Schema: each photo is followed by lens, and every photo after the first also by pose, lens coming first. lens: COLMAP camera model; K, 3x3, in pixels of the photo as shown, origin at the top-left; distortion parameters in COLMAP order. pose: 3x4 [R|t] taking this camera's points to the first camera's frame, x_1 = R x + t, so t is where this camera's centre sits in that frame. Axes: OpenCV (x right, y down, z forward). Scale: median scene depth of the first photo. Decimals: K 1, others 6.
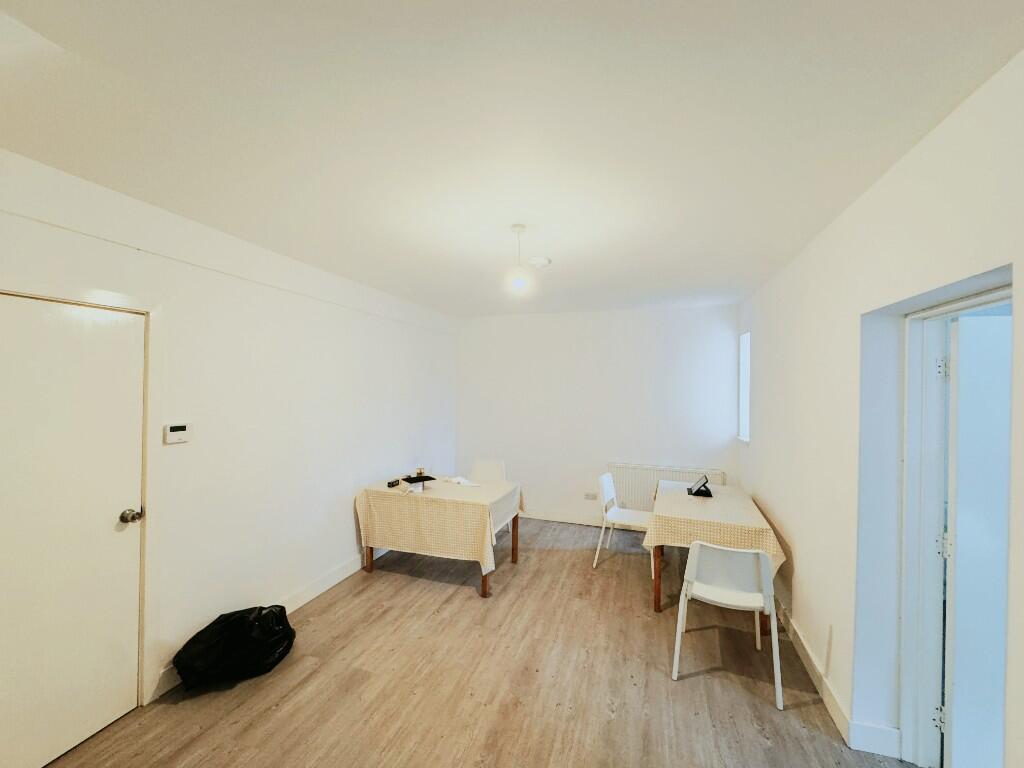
lens RADIAL K [[408.9, 0, 511.6], [0, 408.9, 385.5], [0, 0, 1]] dist [-0.004046, 0.000801]
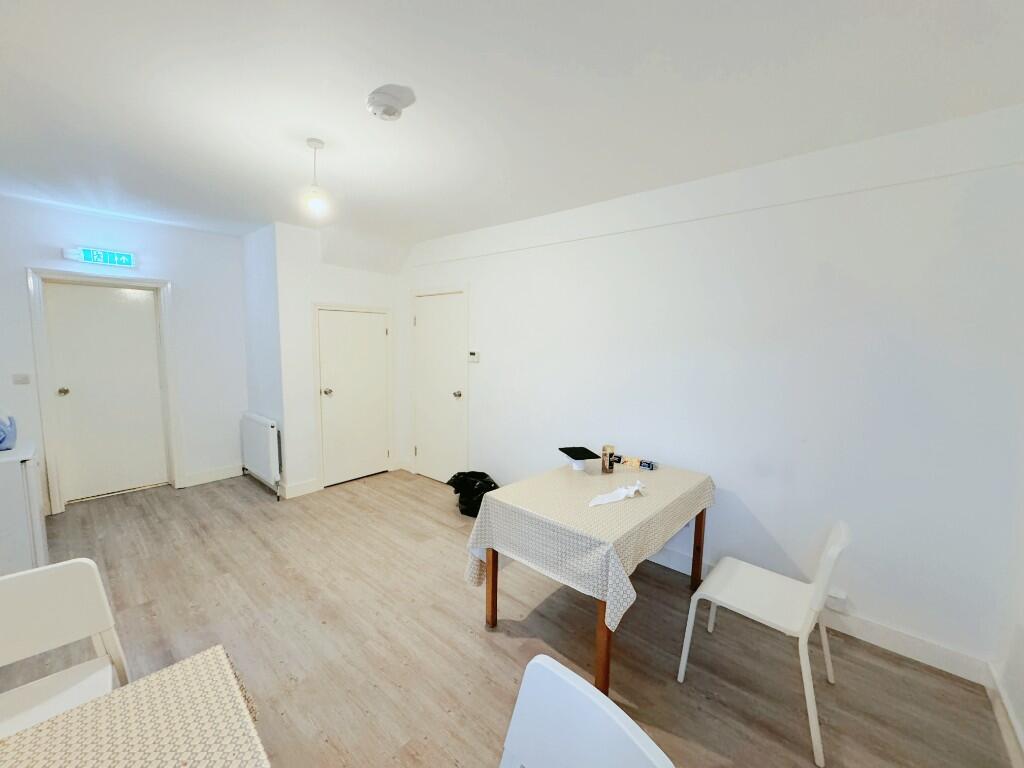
lens RADIAL K [[408.9, 0, 511.7], [0, 408.9, 385.5], [0, 0, 1]] dist [-0.004046, 0.000801]
pose [[-0.390169, 0.077193, -0.917502, 0.706622], [-0.022923, 0.995356, 0.093491, 0.067285], [0.920458, 0.057510, -0.386587, 1.725115]]
